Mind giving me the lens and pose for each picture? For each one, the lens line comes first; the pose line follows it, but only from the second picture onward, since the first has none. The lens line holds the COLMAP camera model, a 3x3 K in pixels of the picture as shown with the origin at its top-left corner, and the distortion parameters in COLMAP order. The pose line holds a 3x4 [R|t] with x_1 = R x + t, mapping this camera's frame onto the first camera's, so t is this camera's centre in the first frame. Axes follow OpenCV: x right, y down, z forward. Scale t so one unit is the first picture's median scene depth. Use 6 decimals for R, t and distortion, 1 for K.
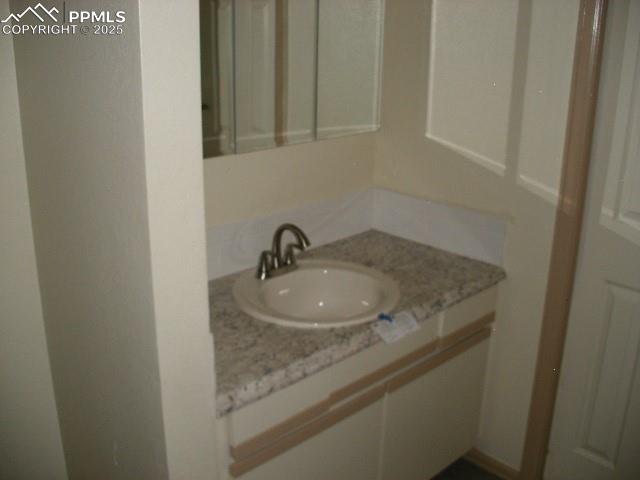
lens RADIAL K [[674.5, 0, 319.3], [0, 674.5, 227.1], [0, 0, 1]] dist [-0.216674, 0.221082]
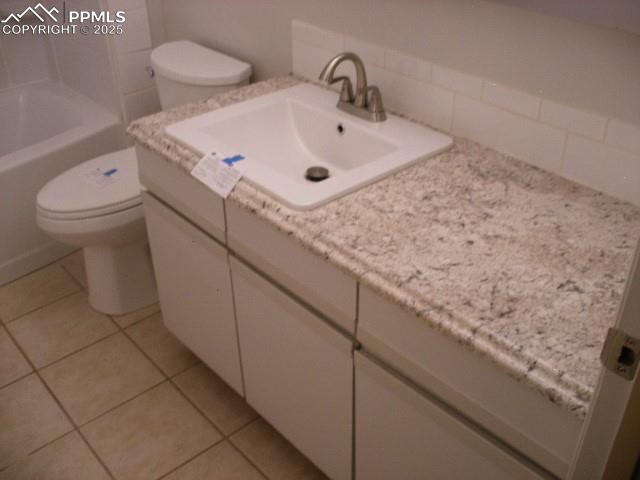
lens RADIAL K [[674.5, 0, 319.3], [0, 674.5, 227.1], [0, 0, 1]] dist [-0.216674, 0.221082]
pose [[-0.050105, 0.514188, -0.856213, 0.523028], [-0.292670, 0.812096, 0.504821, -0.166903], [0.954900, 0.275882, 0.109797, 0.731776]]
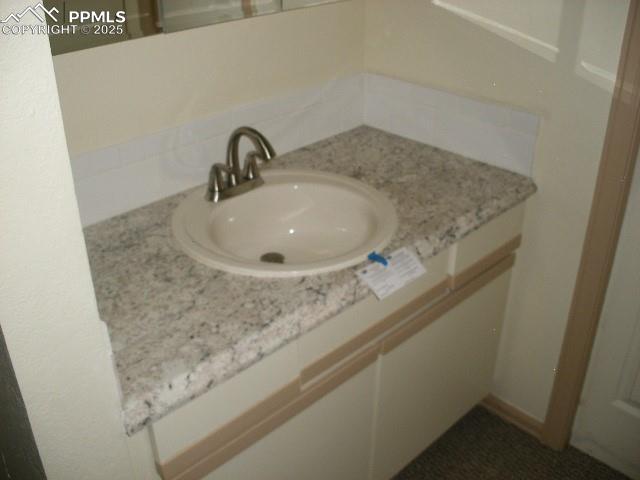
lens RADIAL K [[674.5, 0, 319.3], [0, 674.5, 227.1], [0, 0, 1]] dist [-0.216674, 0.221082]
pose [[0.999824, -0.018484, -0.003247, 0.036474], [0.018766, 0.983084, 0.182194, -0.030543], [-0.000176, -0.182222, 0.983257, 0.275453]]
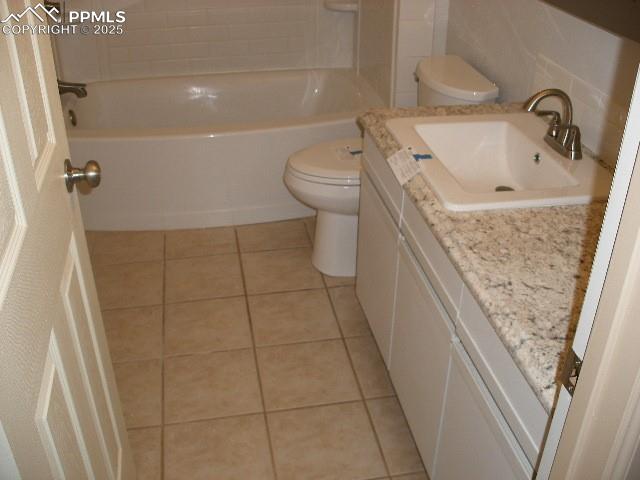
lens RADIAL K [[674.5, 0, 319.3], [0, 674.5, 227.1], [0, 0, 1]] dist [-0.216674, 0.221082]
pose [[-0.556401, 0.399399, -0.728628, 0.584561], [-0.269373, 0.742836, 0.612888, -0.248830], [0.786038, 0.537284, -0.305728, 0.916482]]
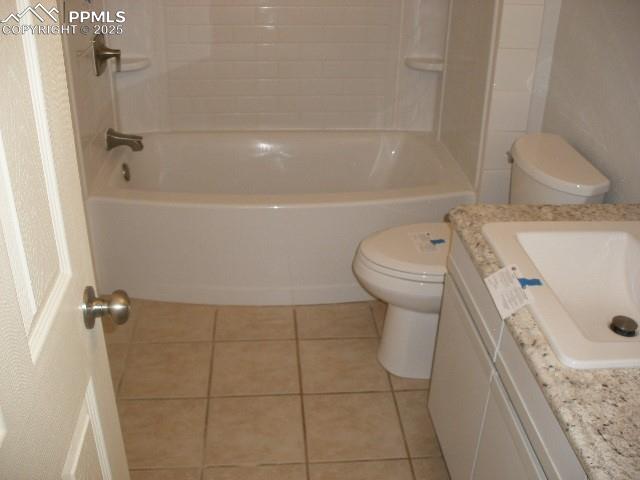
lens RADIAL K [[674.5, 0, 319.3], [0, 674.5, 227.1], [0, 0, 1]] dist [-0.216674, 0.221082]
pose [[-0.641620, 0.324021, -0.695222, 0.444784], [-0.266009, 0.756136, 0.597911, -0.221019], [0.719419, 0.568567, -0.398960, 0.788358]]
